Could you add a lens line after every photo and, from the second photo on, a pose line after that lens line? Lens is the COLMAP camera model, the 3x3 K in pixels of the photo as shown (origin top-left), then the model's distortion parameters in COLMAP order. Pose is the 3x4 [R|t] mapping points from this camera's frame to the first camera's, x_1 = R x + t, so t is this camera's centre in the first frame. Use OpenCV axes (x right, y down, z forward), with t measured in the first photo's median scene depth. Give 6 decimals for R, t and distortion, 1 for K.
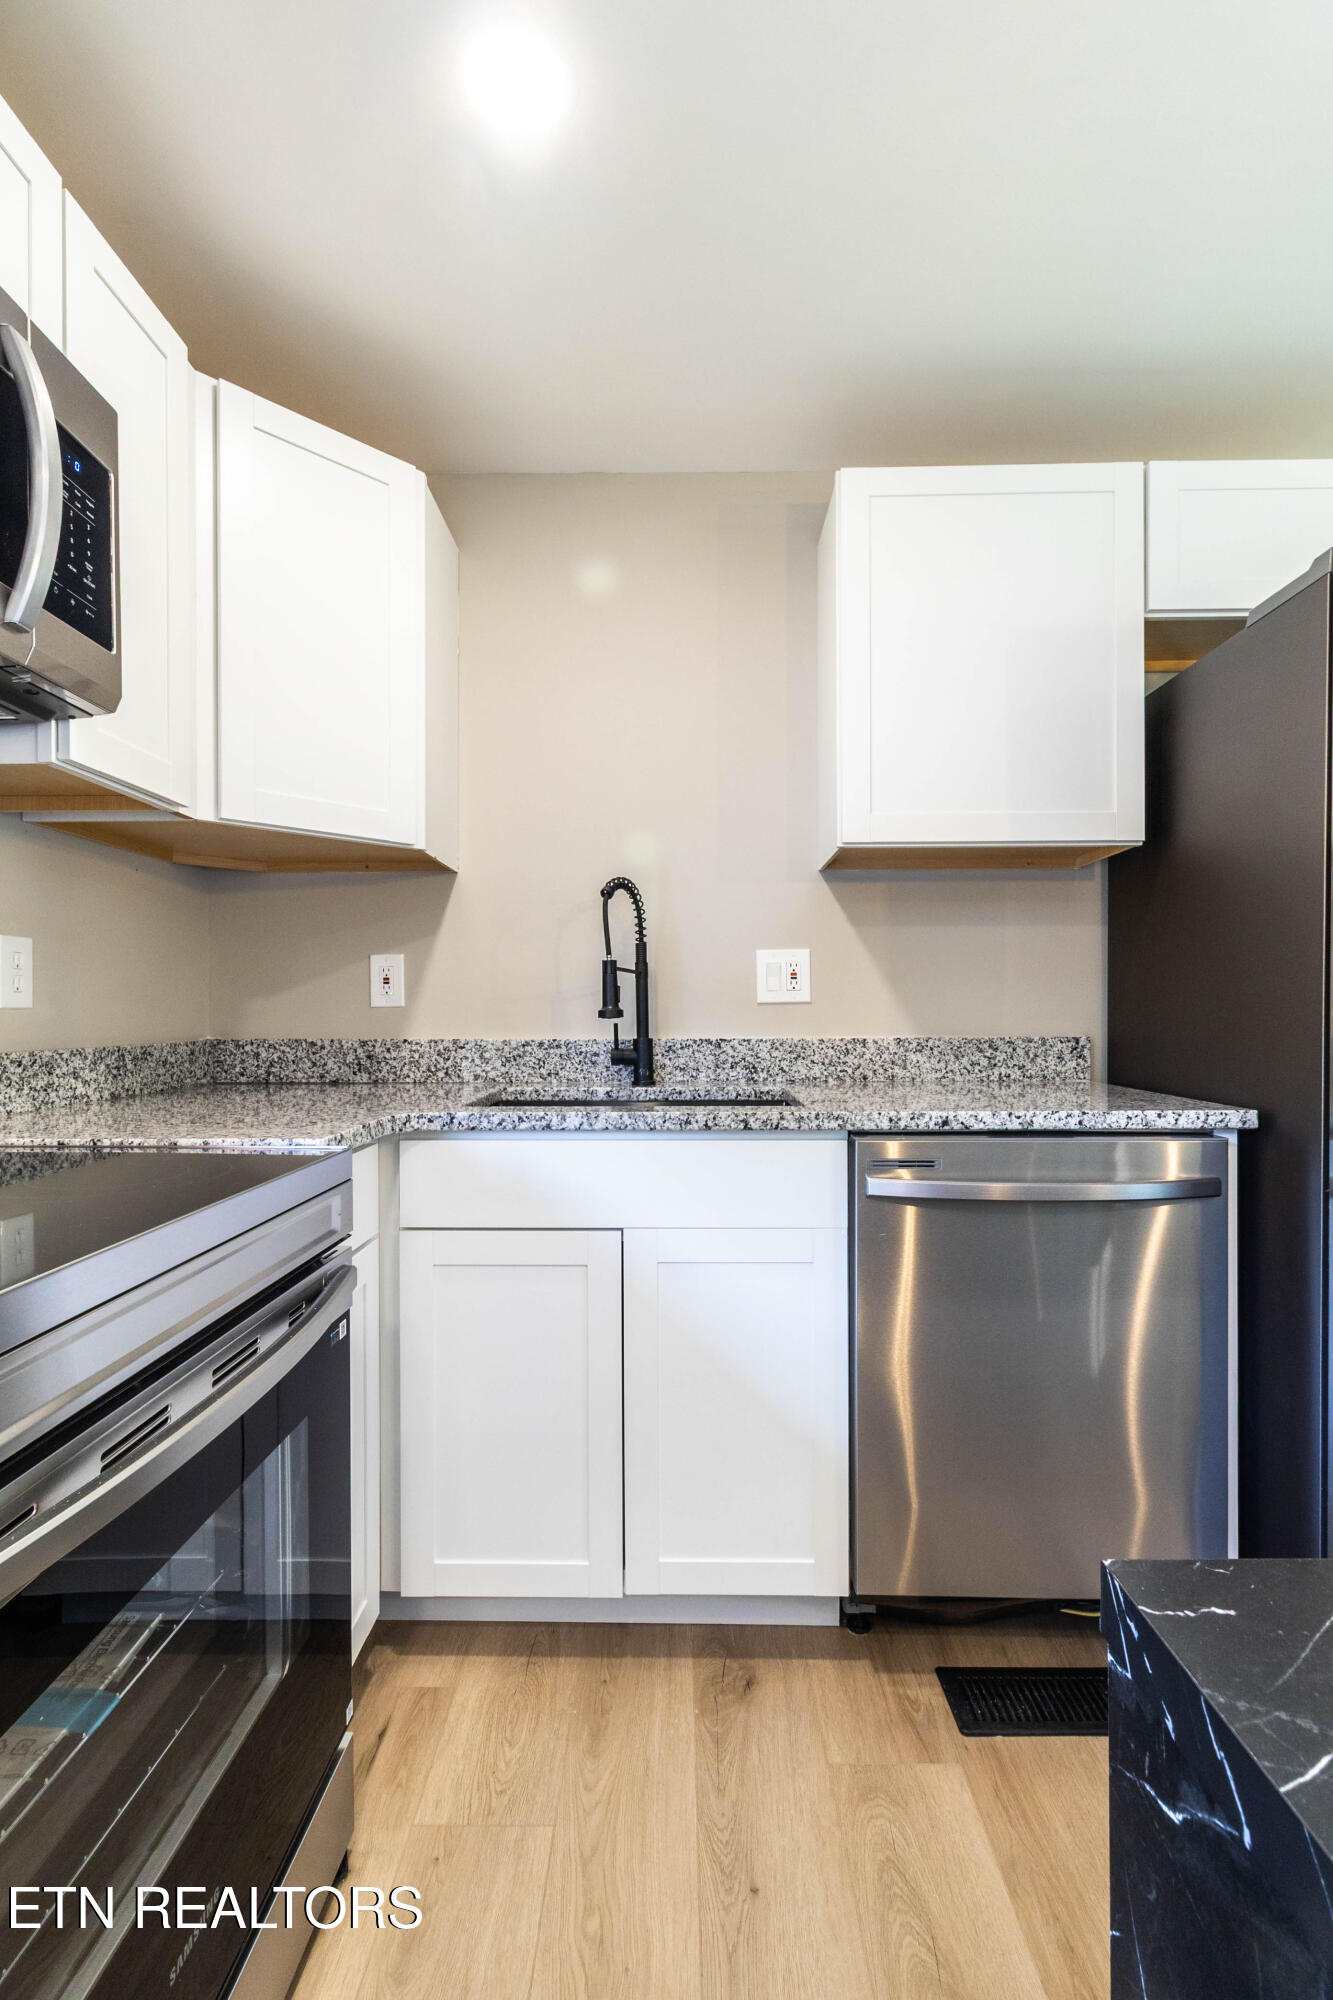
lens RADIAL K [[925.3, 0, 677.0], [0, 925.3, 1007.5], [0, 0, 1]] dist [-0.003248, -0.000493]
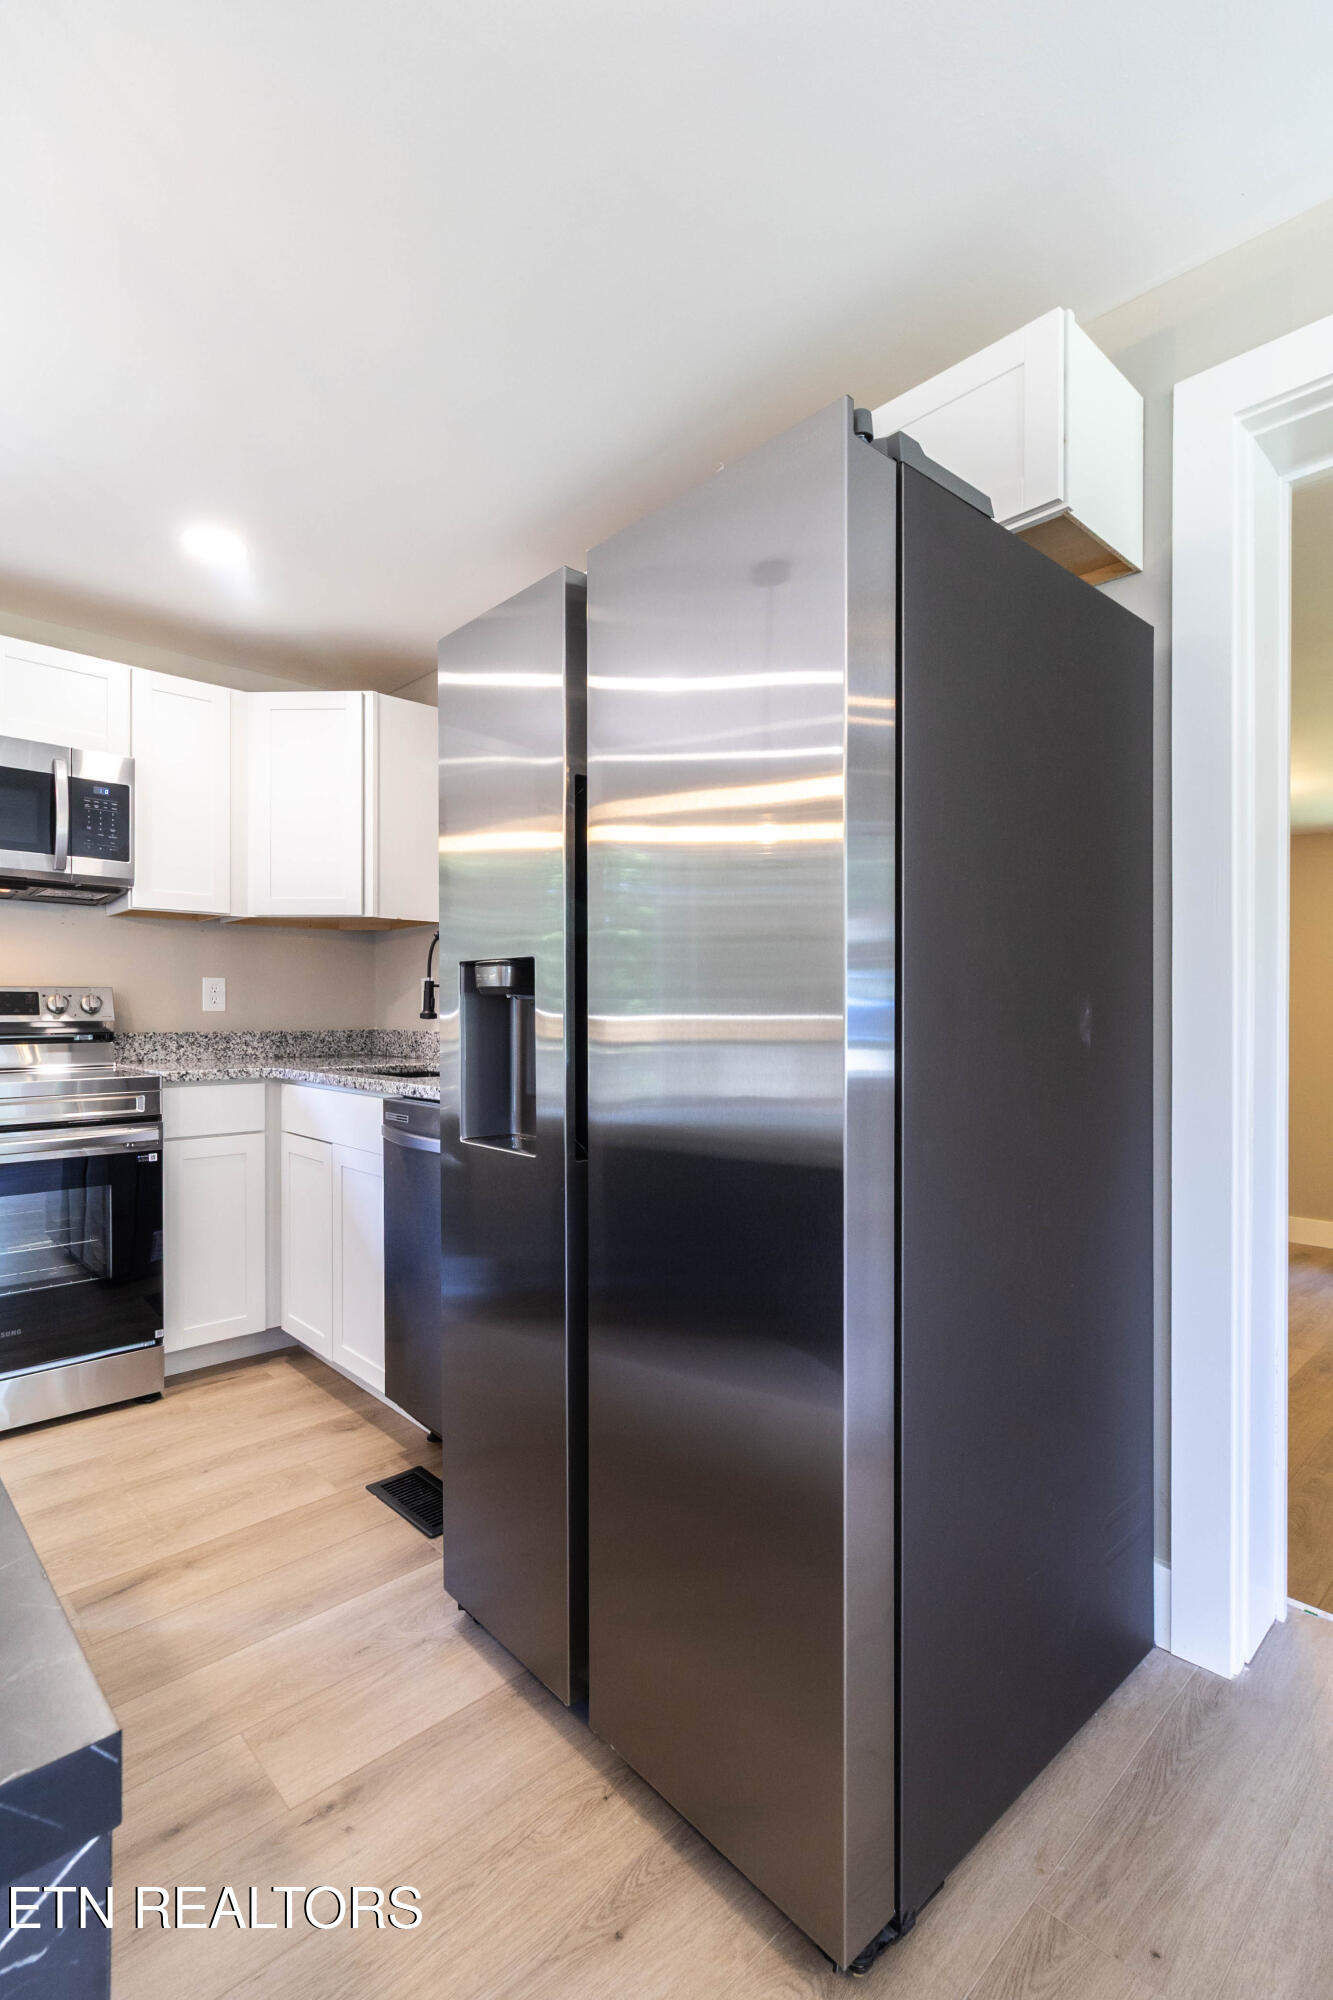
lens RADIAL K [[975.1, 0, 674.8], [0, 975.1, 1012.8], [0, 0, 1]] dist [-0.001187, 0.002263]
pose [[0.678446, 0.004952, -0.734634, 1.436765], [-0.001289, 0.999984, 0.005550, -0.007974], [0.734649, -0.002819, 0.678441, 0.218245]]
